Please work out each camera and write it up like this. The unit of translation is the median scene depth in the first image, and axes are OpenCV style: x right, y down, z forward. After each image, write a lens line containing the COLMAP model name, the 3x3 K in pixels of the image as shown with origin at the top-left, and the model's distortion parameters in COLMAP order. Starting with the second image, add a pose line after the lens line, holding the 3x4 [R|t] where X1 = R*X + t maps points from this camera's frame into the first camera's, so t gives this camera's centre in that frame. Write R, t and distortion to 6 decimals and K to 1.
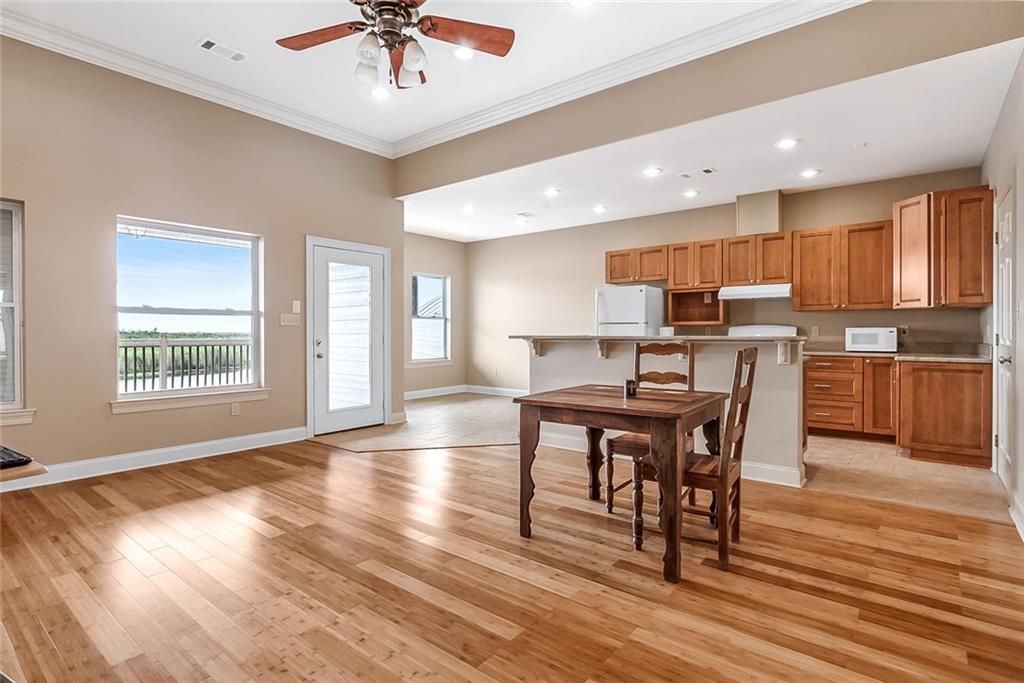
lens RADIAL K [[514.7, 0, 511.8], [0, 514.7, 338.5], [0, 0, 1]] dist [0.001642, -0.000344]
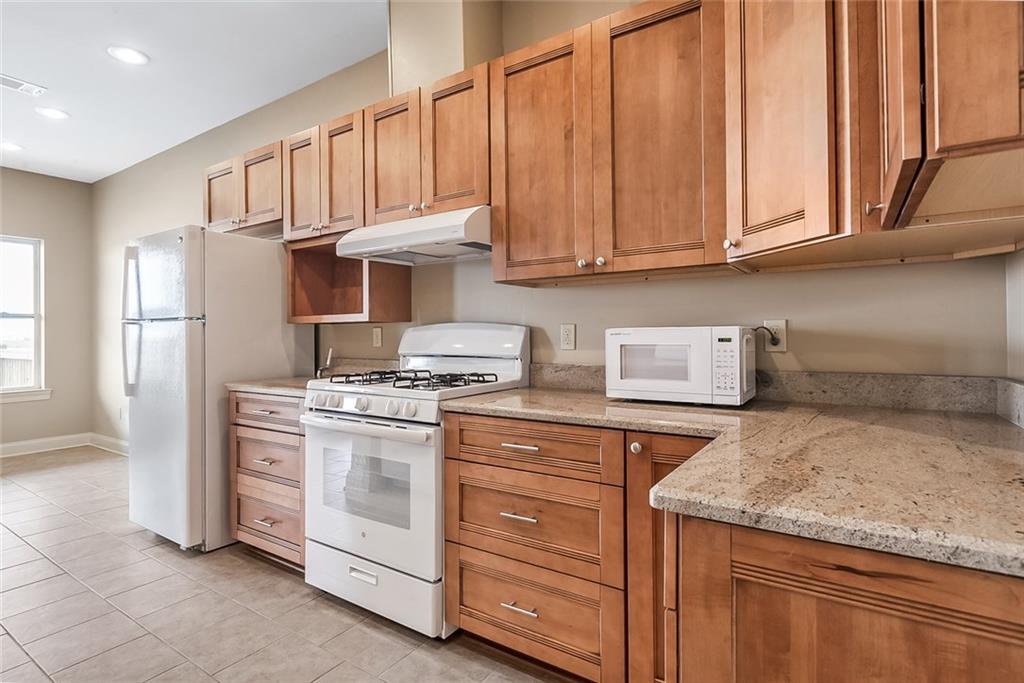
lens RADIAL K [[514.7, 0, 510.0], [0, 514.7, 336.0], [0, 0, 1]] dist [0.001642, -0.000344]
pose [[0.996266, -0.002457, 0.086302, 0.561217], [0.004036, 0.999827, -0.018131, -0.009388], [-0.086242, 0.018411, 0.996104, 0.681388]]
